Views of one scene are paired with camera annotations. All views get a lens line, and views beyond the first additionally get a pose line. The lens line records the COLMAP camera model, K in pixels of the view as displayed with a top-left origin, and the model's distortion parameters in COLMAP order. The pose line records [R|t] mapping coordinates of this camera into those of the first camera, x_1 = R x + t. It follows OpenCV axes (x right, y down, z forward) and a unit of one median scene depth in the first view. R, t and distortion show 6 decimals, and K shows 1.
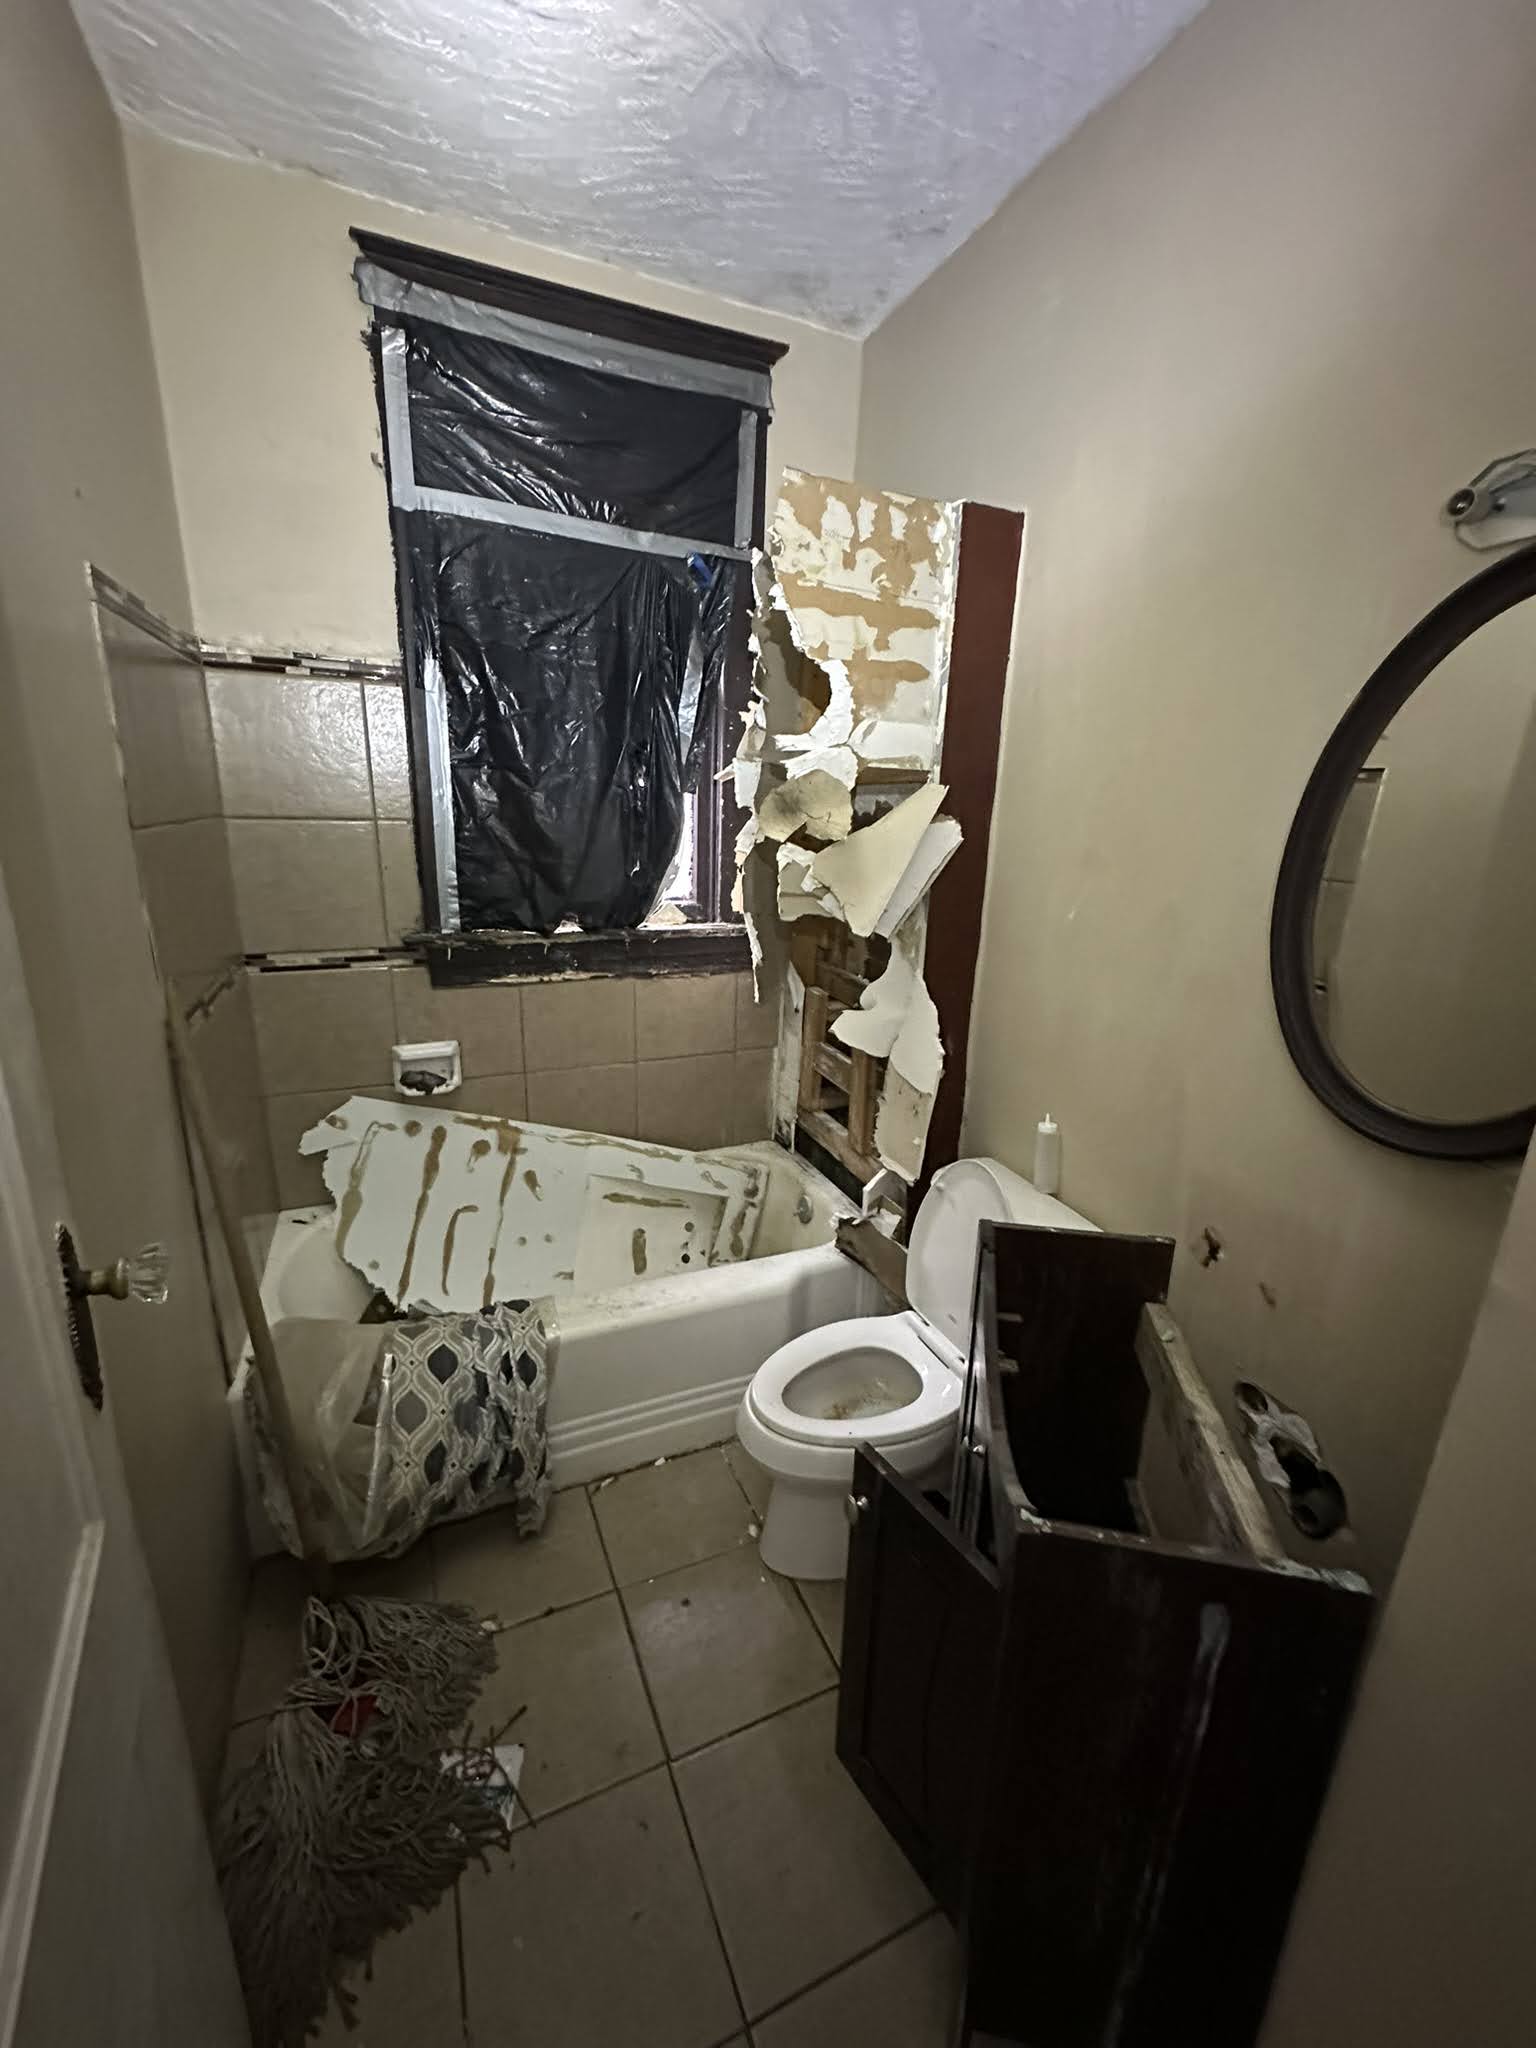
lens RADIAL K [[819.2, 0, 767.5], [0, 819.2, 1023.3], [0, 0, 1]] dist [-0.004576, 0.000969]
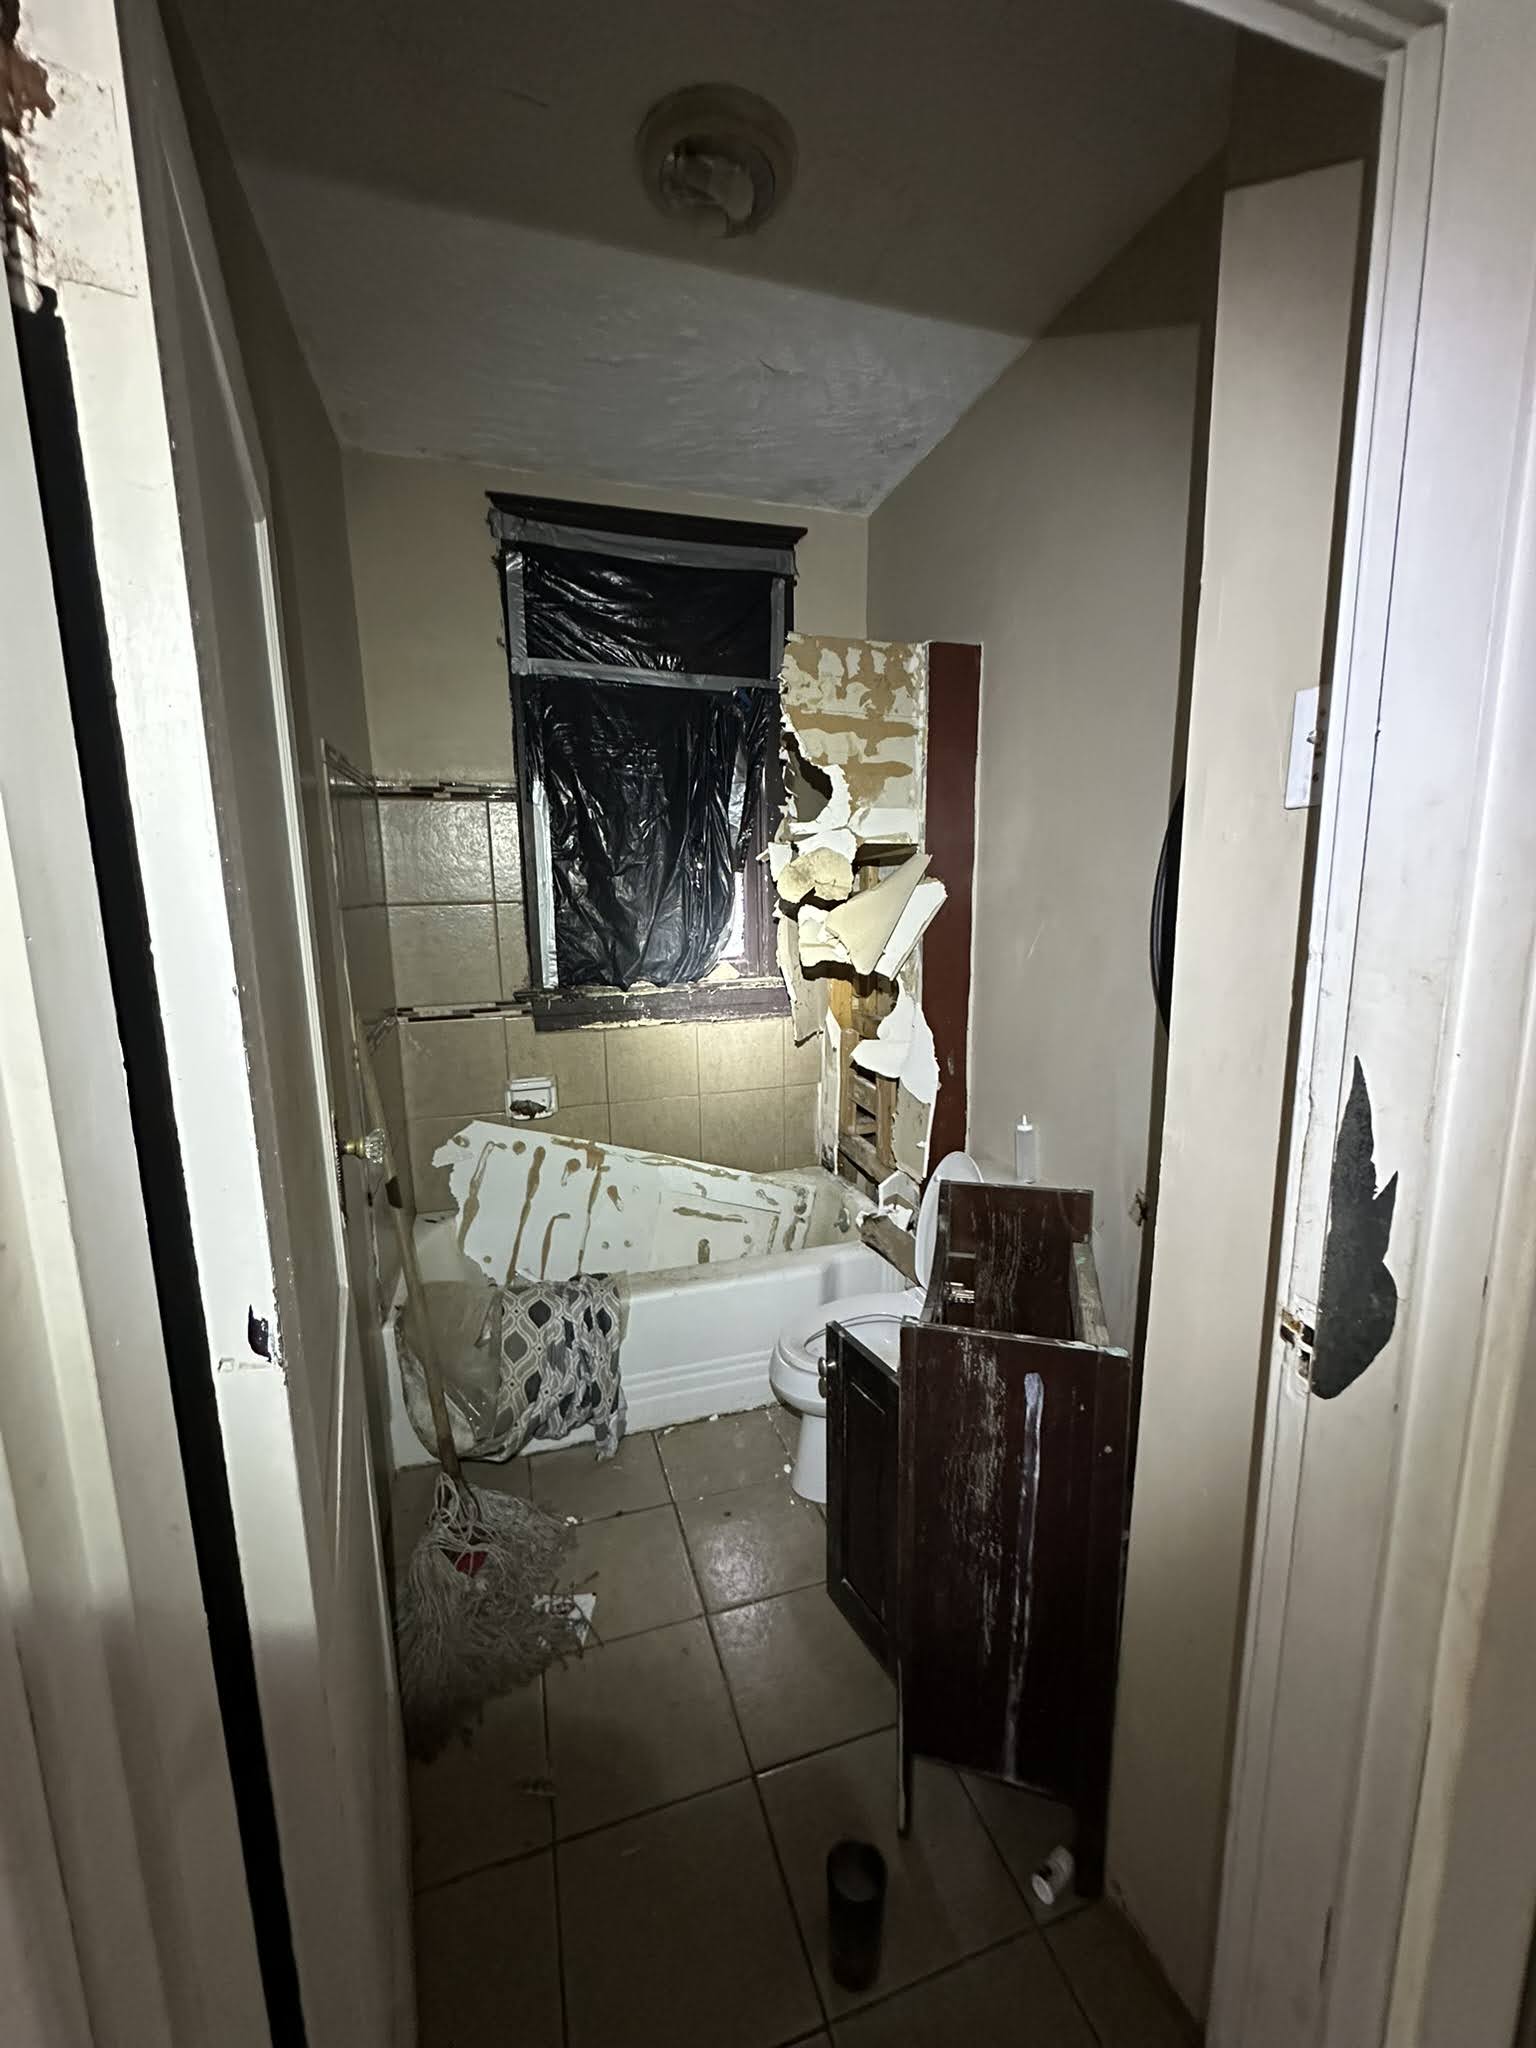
lens RADIAL K [[819.2, 0, 767.5], [0, 819.2, 1023.3], [0, 0, 1]] dist [-0.004576, 0.000969]
pose [[0.993215, -0.026847, -0.113153, 0.097434], [0.015589, 0.994943, -0.099226, 0.082166], [0.115244, 0.096789, 0.988610, -0.229492]]
